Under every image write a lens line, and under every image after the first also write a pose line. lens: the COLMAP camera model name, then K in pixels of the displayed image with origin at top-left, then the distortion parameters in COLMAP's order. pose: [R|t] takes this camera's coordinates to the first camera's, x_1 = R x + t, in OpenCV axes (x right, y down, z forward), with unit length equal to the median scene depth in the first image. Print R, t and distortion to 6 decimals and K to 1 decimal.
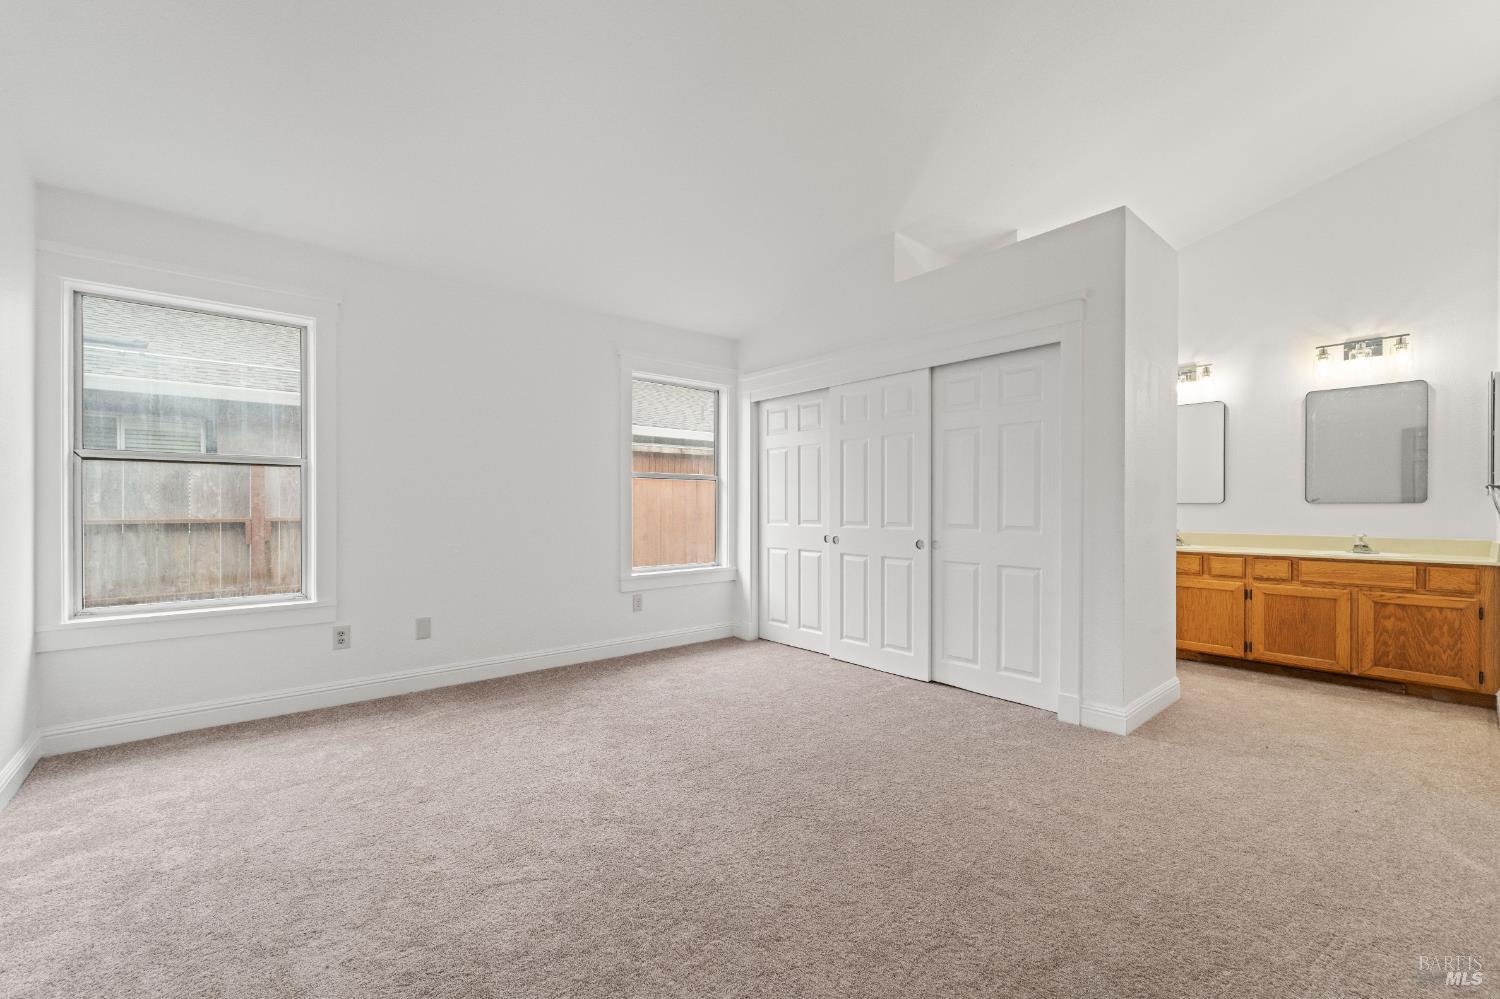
lens RADIAL K [[620.3, 0, 750.0], [0, 620.3, 508.7], [0, 0, 1]] dist [-0.000946, -0.000090]
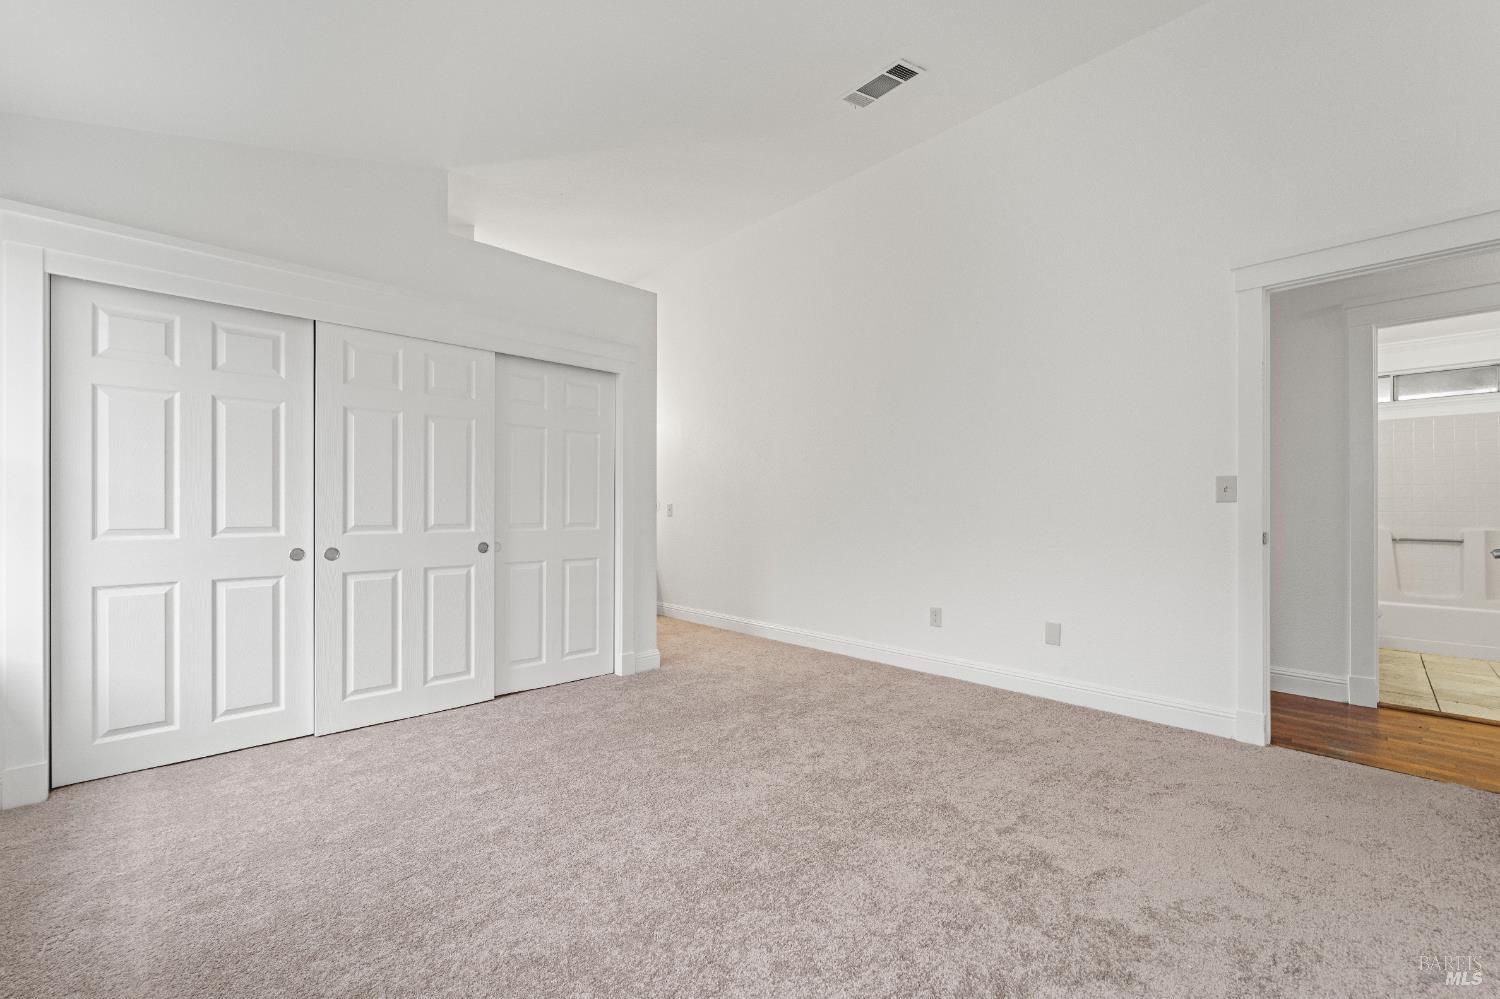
lens RADIAL K [[604.8, 0, 750.8], [0, 604.8, 508.2], [0, 0, 1]] dist [-0.000415, -0.000244]
pose [[-0.052760, -0.000019, 0.998607, -0.614938], [0.001504, 0.999999, 0.000098, 0.001305], [-0.998606, 0.001507, -0.052760, 0.673138]]
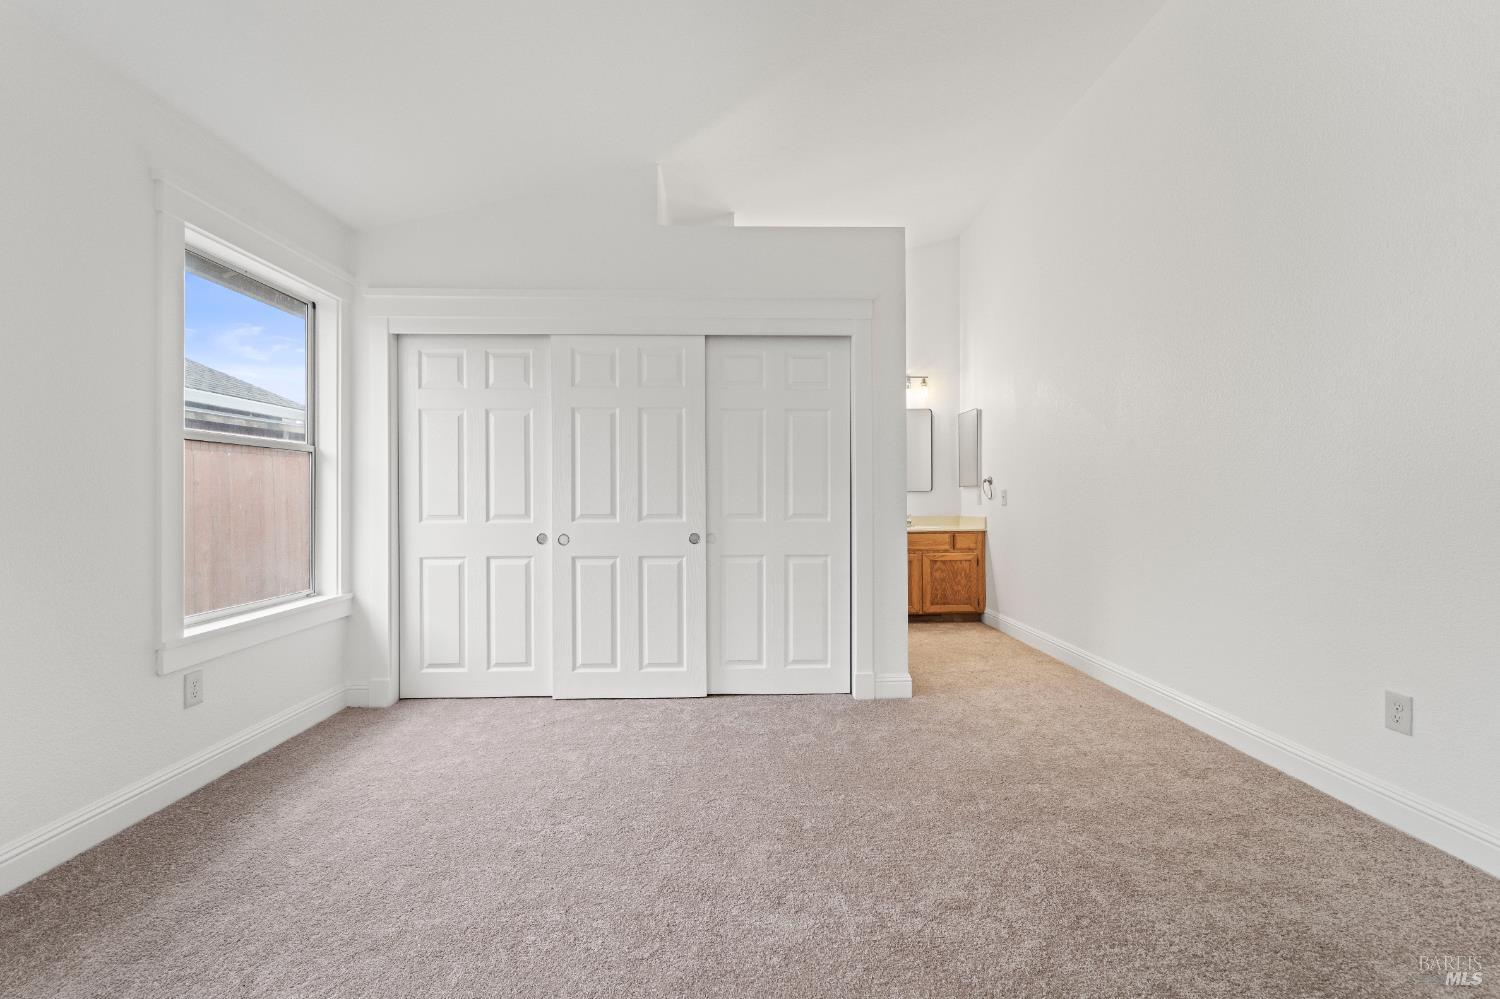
lens RADIAL K [[623.8, 0, 748.9], [0, 623.8, 494.0], [0, 0, 1]] dist [-0.001190, -0.000021]
pose [[0.621516, -0.001658, 0.783400, -0.360601], [0.007582, 0.999964, -0.003899, -0.000790], [-0.783365, 0.008363, 0.621506, 0.408227]]
